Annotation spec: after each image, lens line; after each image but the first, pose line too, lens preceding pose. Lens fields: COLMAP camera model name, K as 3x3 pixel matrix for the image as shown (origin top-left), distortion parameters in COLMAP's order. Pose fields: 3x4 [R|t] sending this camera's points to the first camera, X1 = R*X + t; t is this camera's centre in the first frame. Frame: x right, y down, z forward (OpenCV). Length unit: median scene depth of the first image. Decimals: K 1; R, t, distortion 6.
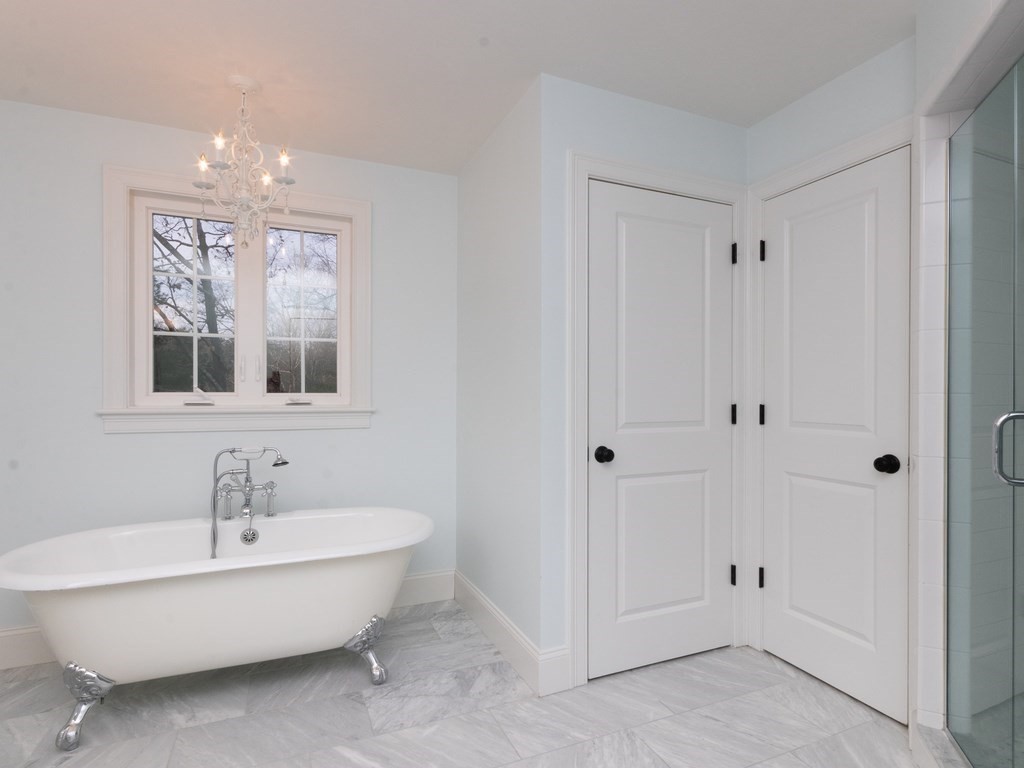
lens RADIAL K [[531.1, 0, 513.9], [0, 531.1, 391.9], [0, 0, 1]] dist [0.010807, -0.003414]
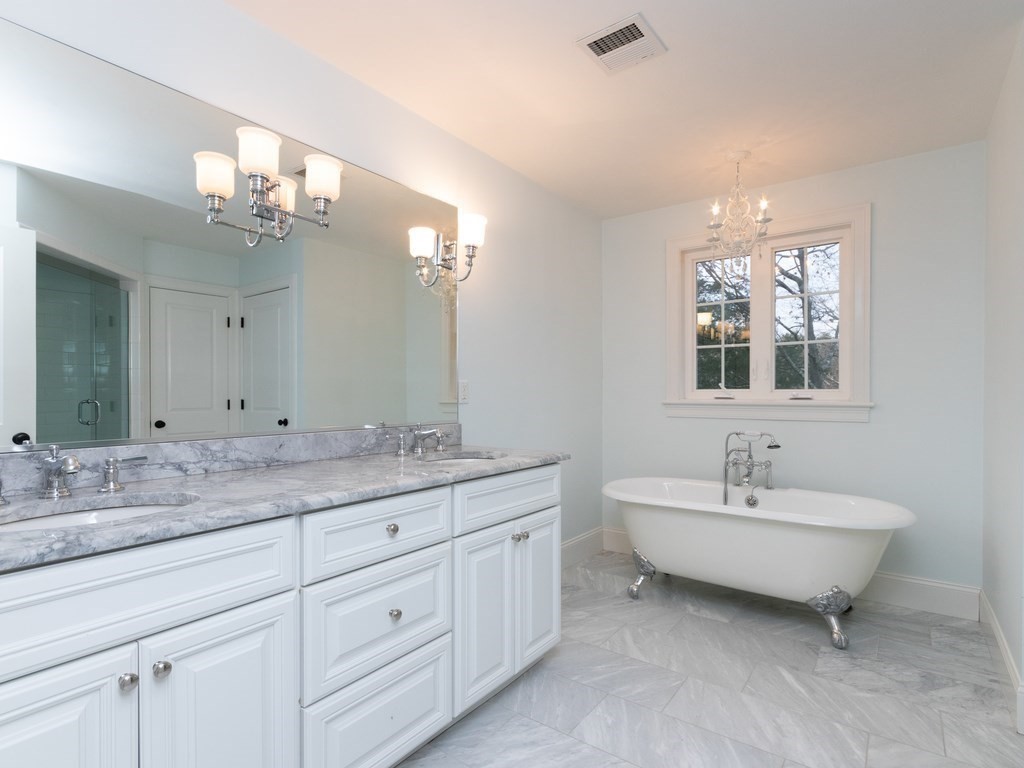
lens RADIAL K [[531.1, 0, 518.4], [0, 531.1, 387.2], [0, 0, 1]] dist [0.010807, -0.003414]
pose [[0.502776, -0.012174, -0.864331, 0.333478], [0.003237, 0.999920, -0.012200, 0.011408], [0.864411, 0.003336, 0.502775, -0.125882]]
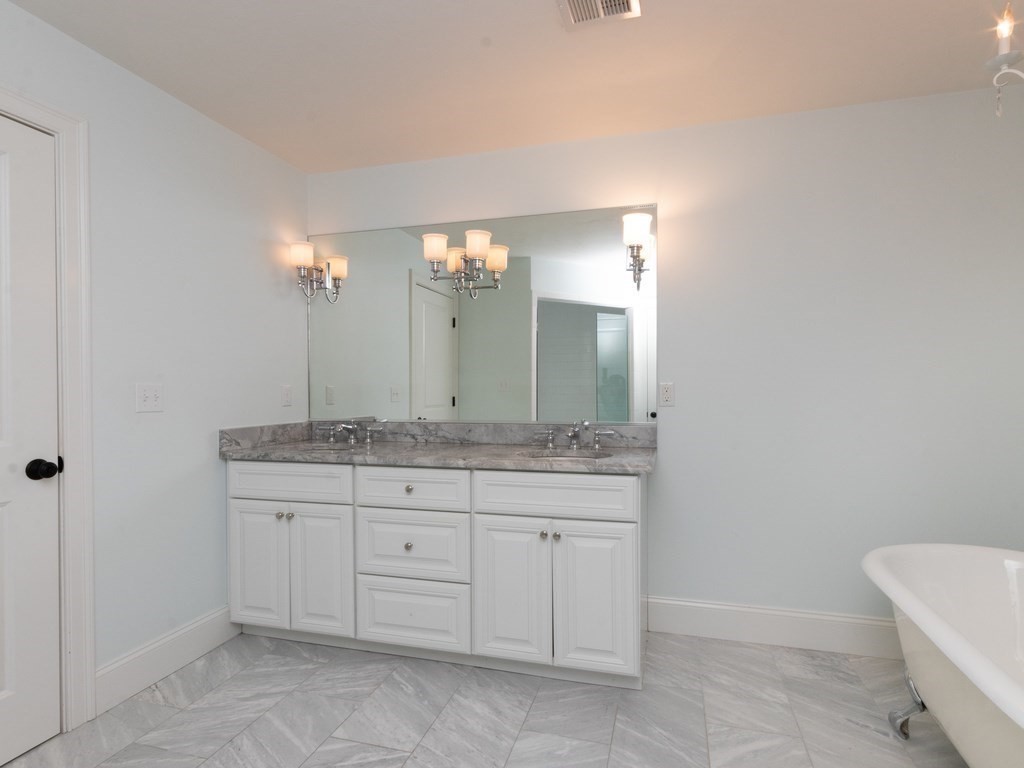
lens RADIAL K [[531.1, 0, 521.6], [0, 531.1, 389.7], [0, 0, 1]] dist [0.010807, -0.003414]
pose [[-0.629481, 0.003054, -0.777010, 0.315957], [0.005279, 0.999986, -0.000347, -0.002584], [0.776998, -0.004320, -0.629488, 0.794445]]
